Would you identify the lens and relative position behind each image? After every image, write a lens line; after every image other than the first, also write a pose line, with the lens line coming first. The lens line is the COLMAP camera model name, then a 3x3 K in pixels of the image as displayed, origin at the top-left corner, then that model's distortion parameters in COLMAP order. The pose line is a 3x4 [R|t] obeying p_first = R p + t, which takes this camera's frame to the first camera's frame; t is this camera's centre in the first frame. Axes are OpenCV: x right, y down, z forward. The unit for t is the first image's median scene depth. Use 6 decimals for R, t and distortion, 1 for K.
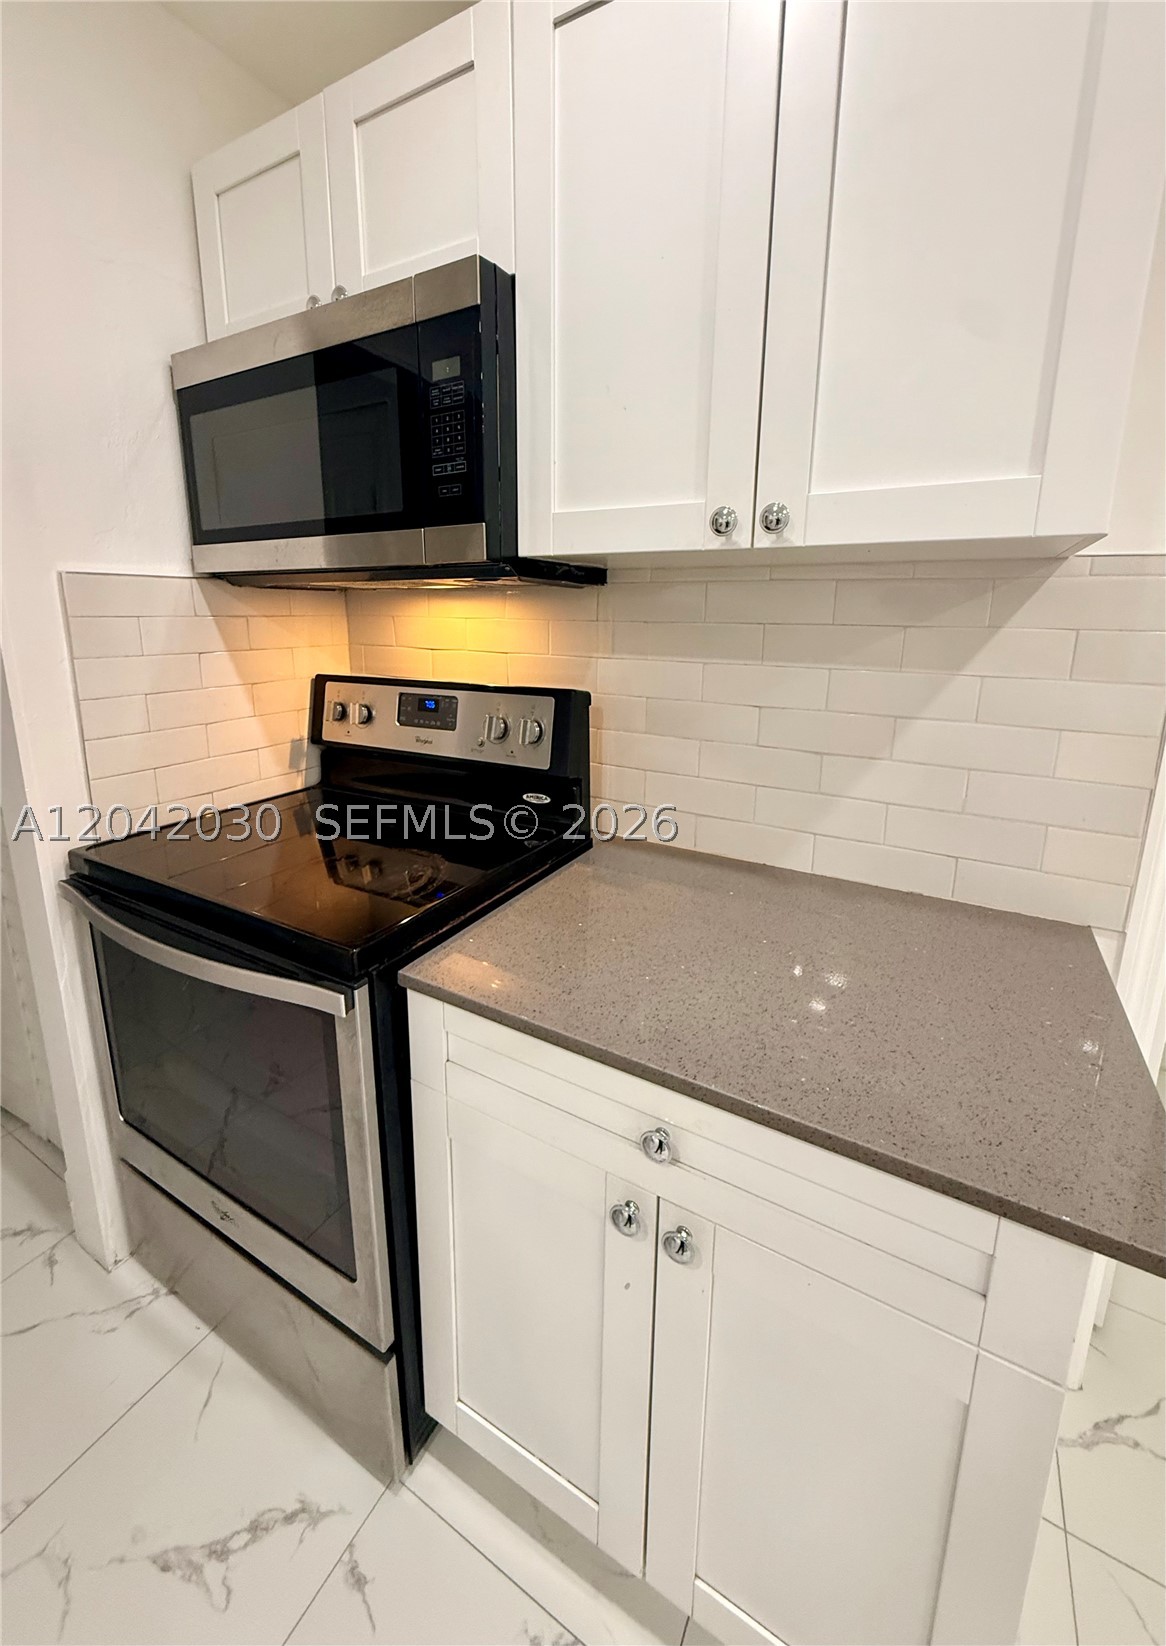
lens RADIAL K [[655.0, 0, 575.8], [0, 655.0, 751.0], [0, 0, 1]] dist [-0.007384, 0.000249]
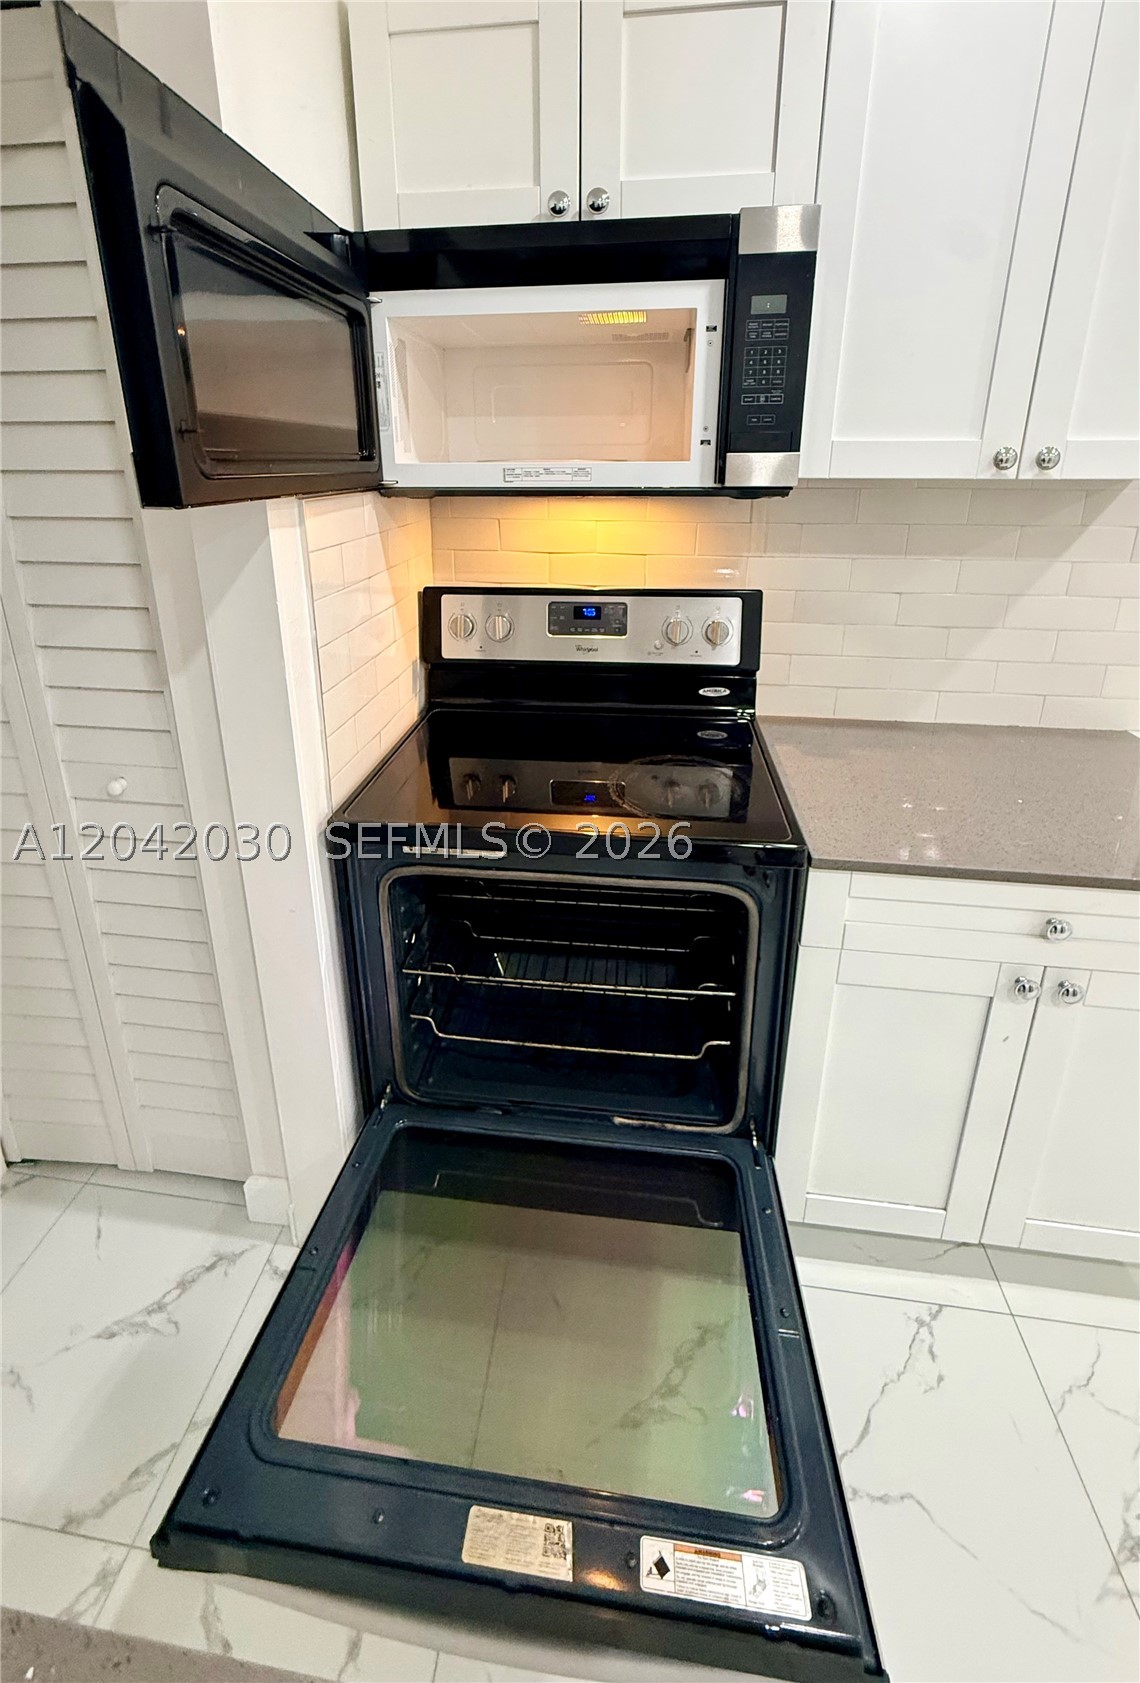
lens RADIAL K [[701.5, 0, 556.0], [0, 701.5, 678.3], [0, 0, 1]] dist [-0.001991, -0.000248]
pose [[0.926531, -0.121476, 0.356067, -0.730735], [0.087814, 0.990124, 0.109288, -0.101710], [-0.365826, -0.069991, 0.928048, 0.019990]]
